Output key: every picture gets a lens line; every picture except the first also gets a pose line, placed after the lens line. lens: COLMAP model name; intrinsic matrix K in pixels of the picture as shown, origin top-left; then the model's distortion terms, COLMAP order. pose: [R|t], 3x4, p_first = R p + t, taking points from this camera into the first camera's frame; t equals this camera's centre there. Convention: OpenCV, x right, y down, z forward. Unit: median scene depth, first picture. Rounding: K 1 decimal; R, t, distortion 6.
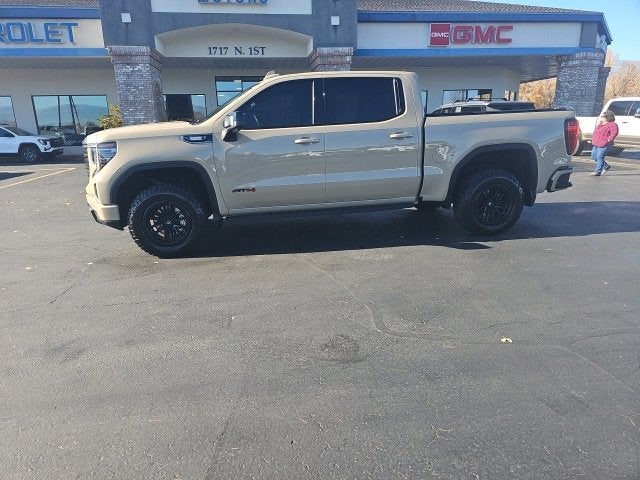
lens RADIAL K [[427.4, 0, 322.3], [0, 427.4, 240.5], [0, 0, 1]] dist [0.057293, -0.045311]
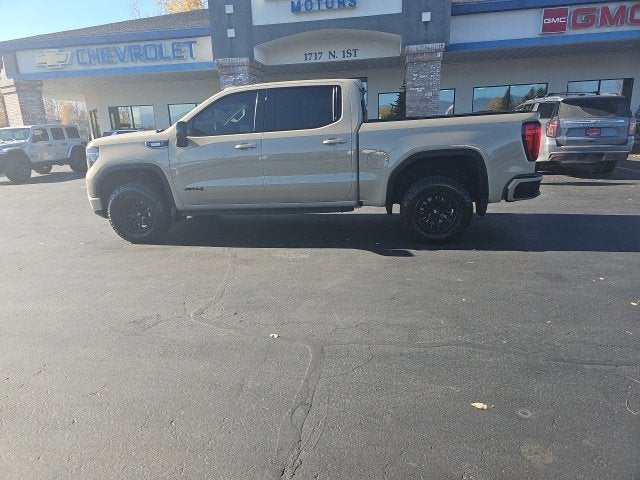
lens RADIAL K [[430.8, 0, 319.5], [0, 430.8, 239.4], [0, 0, 1]] dist [0.064220, -0.055807]
pose [[0.948957, 0.066027, -0.308418, 0.149285], [-0.066204, 0.997757, 0.009900, -0.005089], [0.308380, 0.011024, 0.951199, 0.000185]]
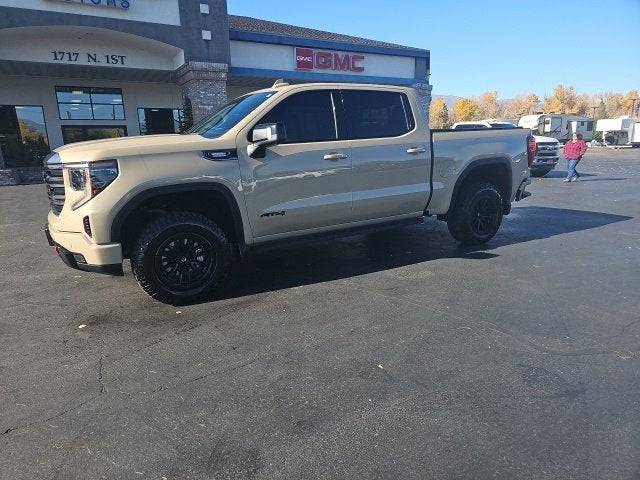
lens RADIAL K [[423.0, 0, 318.6], [0, 423.0, 241.6], [0, 0, 1]] dist [0.061476, -0.048719]
pose [[0.932531, -0.078257, 0.352507, -0.118649], [0.091637, 0.995562, -0.021403, -0.010650], [-0.349267, 0.052262, 0.935565, 0.052629]]
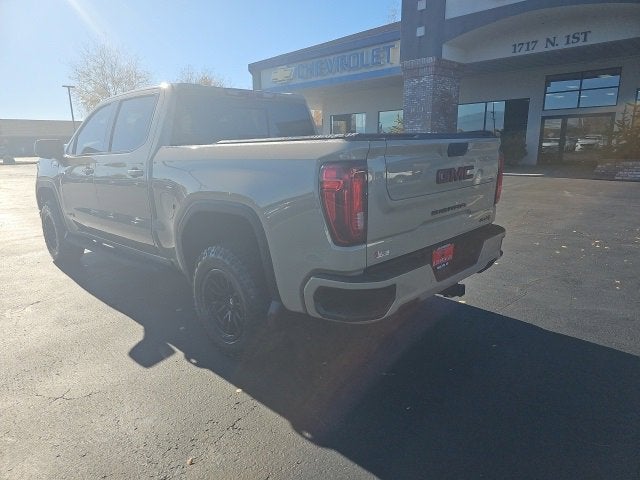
lens RADIAL K [[430.8, 0, 319.5], [0, 430.8, 239.4], [0, 0, 1]] dist [0.064220, -0.055807]
pose [[0.587953, 0.188882, -0.786533, 0.297196], [-0.200908, 0.975985, 0.084195, -0.078995], [0.783548, 0.108518, 0.611781, 0.246822]]
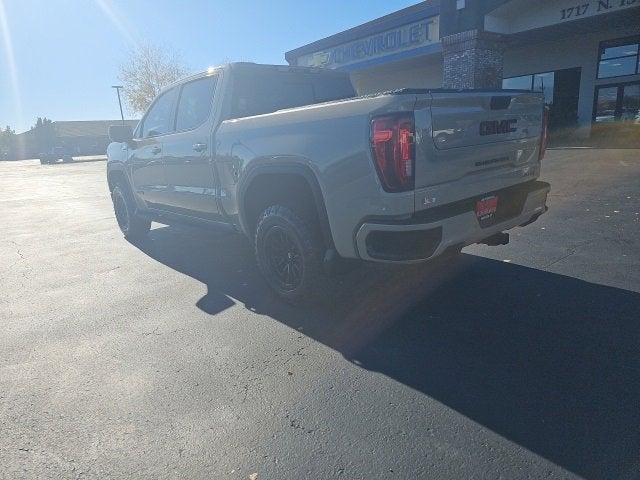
lens RADIAL K [[429.8, 0, 309.4], [0, 429.8, 241.1], [0, 0, 1]] dist [0.064421, -0.050526]
pose [[0.501360, 0.200543, -0.841677, 0.311457], [-0.167024, 0.976904, 0.133272, -0.065200], [0.848965, 0.073763, 0.523276, 0.233098]]
